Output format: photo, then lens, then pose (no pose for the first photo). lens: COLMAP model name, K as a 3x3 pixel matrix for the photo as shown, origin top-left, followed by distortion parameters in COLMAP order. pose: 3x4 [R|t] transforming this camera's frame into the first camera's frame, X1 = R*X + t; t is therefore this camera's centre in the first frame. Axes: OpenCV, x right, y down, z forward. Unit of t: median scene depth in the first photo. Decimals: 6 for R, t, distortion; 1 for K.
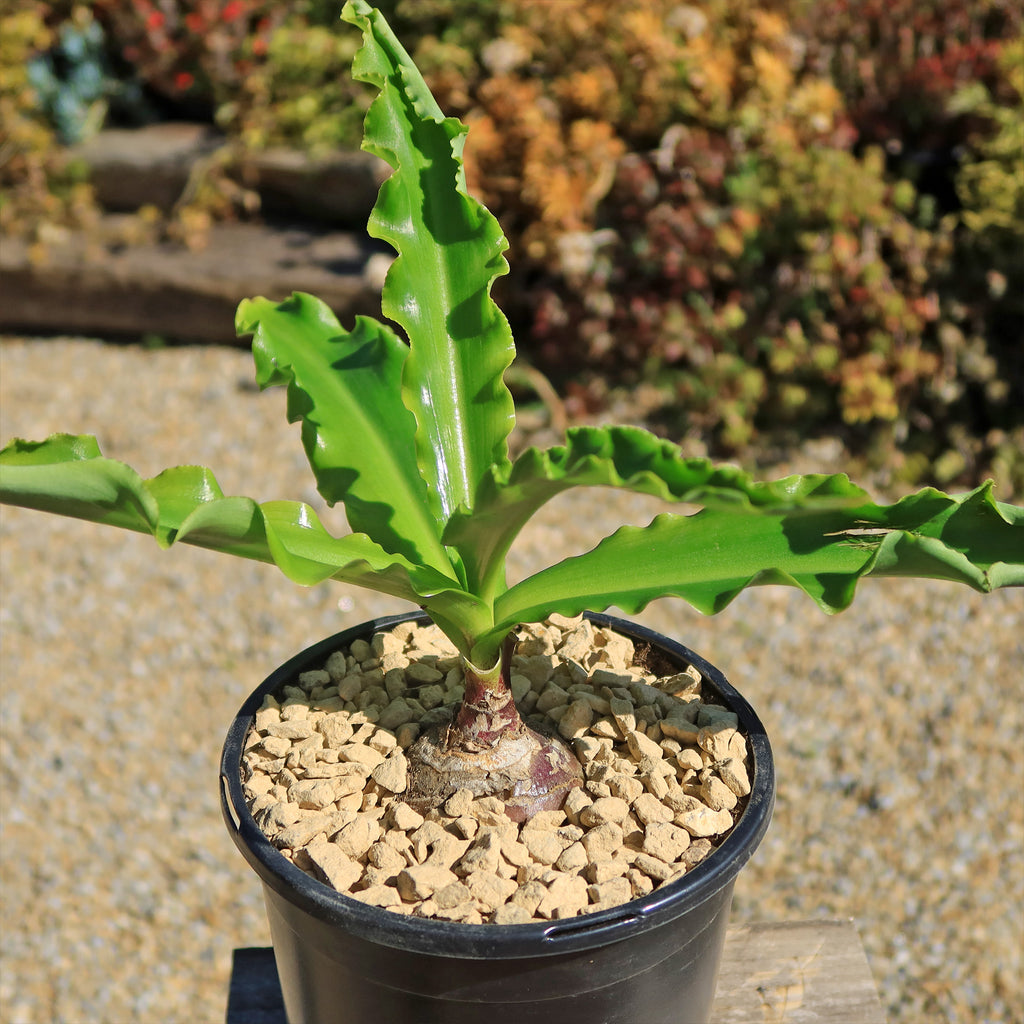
lens RADIAL K [[1855.5, 0, 500.1], [0, 1855.5, 474.5], [0, 0, 1]] dist [0.012422, -0.048745]
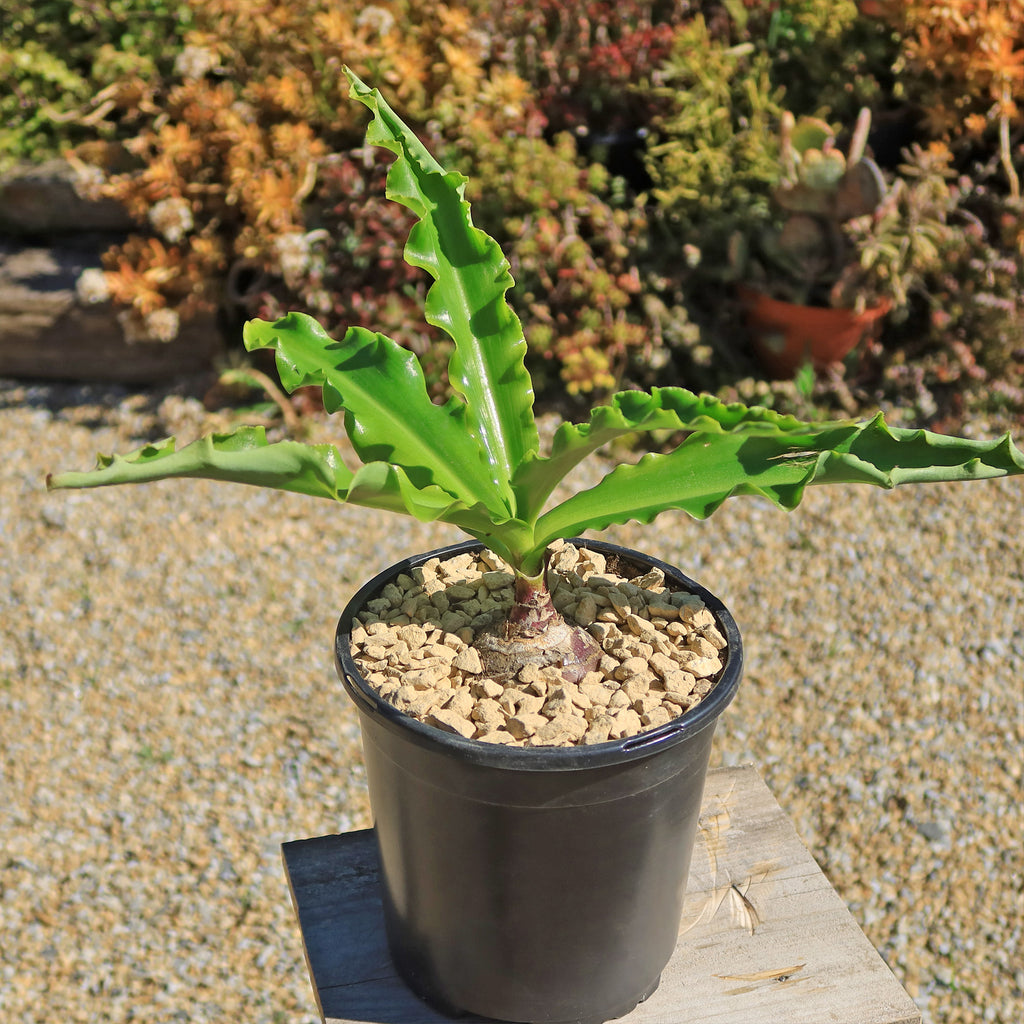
lens RADIAL K [[1907.8, 0, 512.2], [0, 1907.8, 494.5], [0, 0, 1]] dist [0.008499, 0.076342]
pose [[0.979340, -0.091928, 0.180117, -0.247392], [0.089603, 0.995756, 0.021022, 0.012718], [-0.181285, -0.004448, 0.983421, -0.346459]]
